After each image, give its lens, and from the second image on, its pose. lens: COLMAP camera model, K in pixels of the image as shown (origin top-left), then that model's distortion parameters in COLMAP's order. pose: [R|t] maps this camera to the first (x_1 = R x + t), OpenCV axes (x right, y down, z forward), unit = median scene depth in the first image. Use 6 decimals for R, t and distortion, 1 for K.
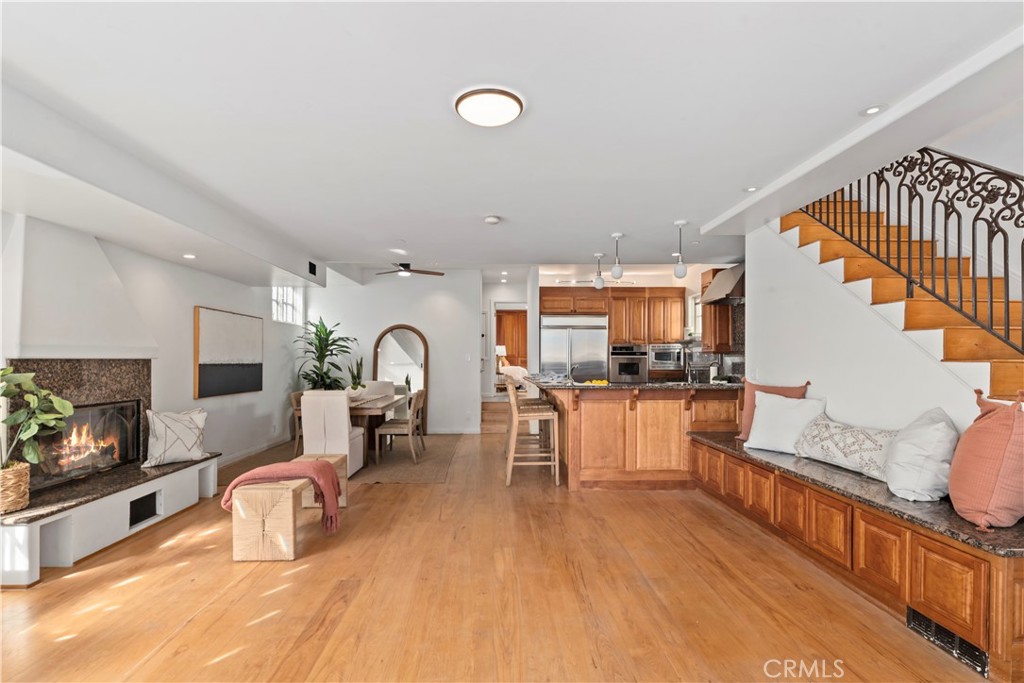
lens RADIAL K [[494.9, 0, 507.0], [0, 494.9, 361.7], [0, 0, 1]] dist [0.000862, -0.000123]
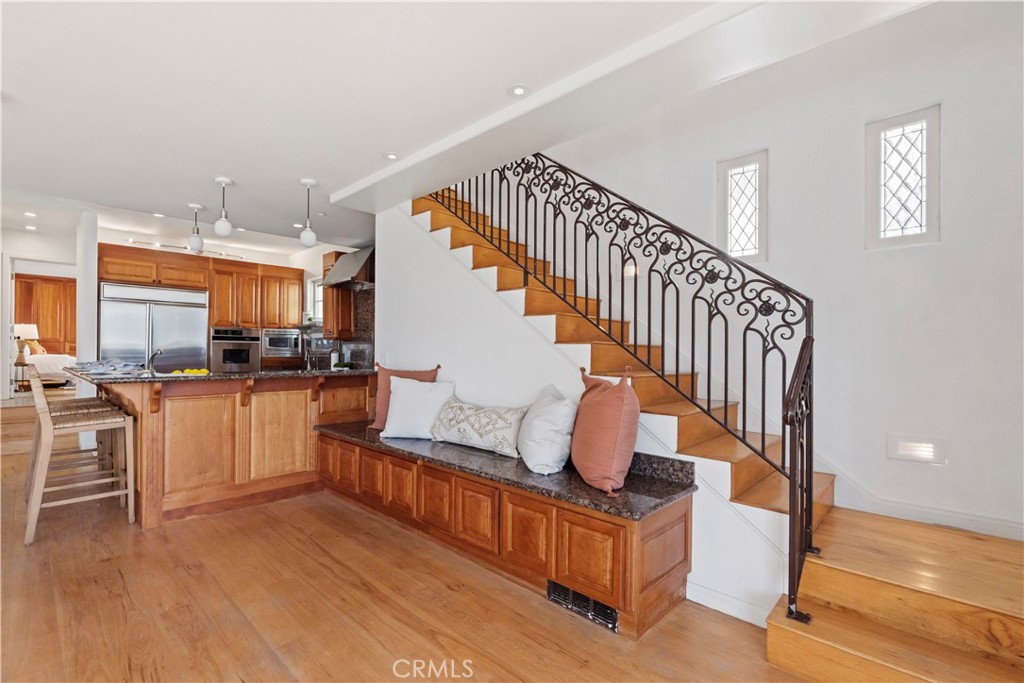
lens RADIAL K [[466.4, 0, 505.8], [0, 466.4, 351.2], [0, 0, 1]] dist [-0.002151, 0.000097]
pose [[0.716891, 0.004061, 0.697174, 0.040216], [-0.003438, 0.999991, -0.002289, 0.013209], [-0.697177, -0.000756, 0.716898, 0.212682]]
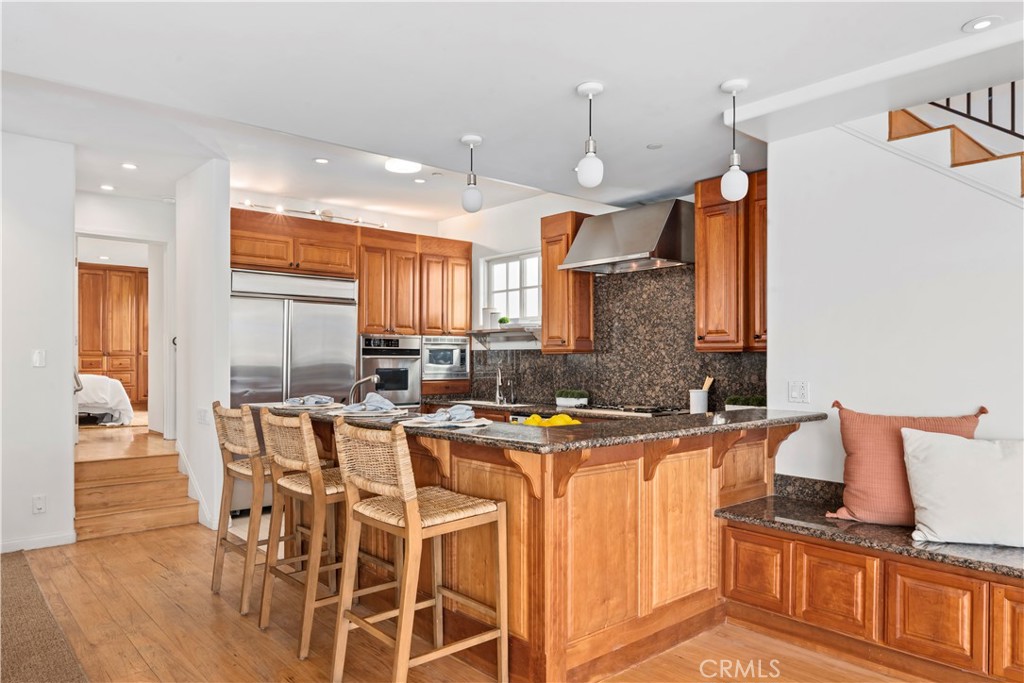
lens RADIAL K [[686.4, 0, 510.7], [0, 686.4, 362.5], [0, 0, 1]] dist [-0.000703, -0.001292]
pose [[0.781098, -0.002104, 0.624405, -0.277471], [0.001280, 0.999998, 0.001769, -0.011899], [-0.624408, -0.000583, 0.781098, 0.702687]]
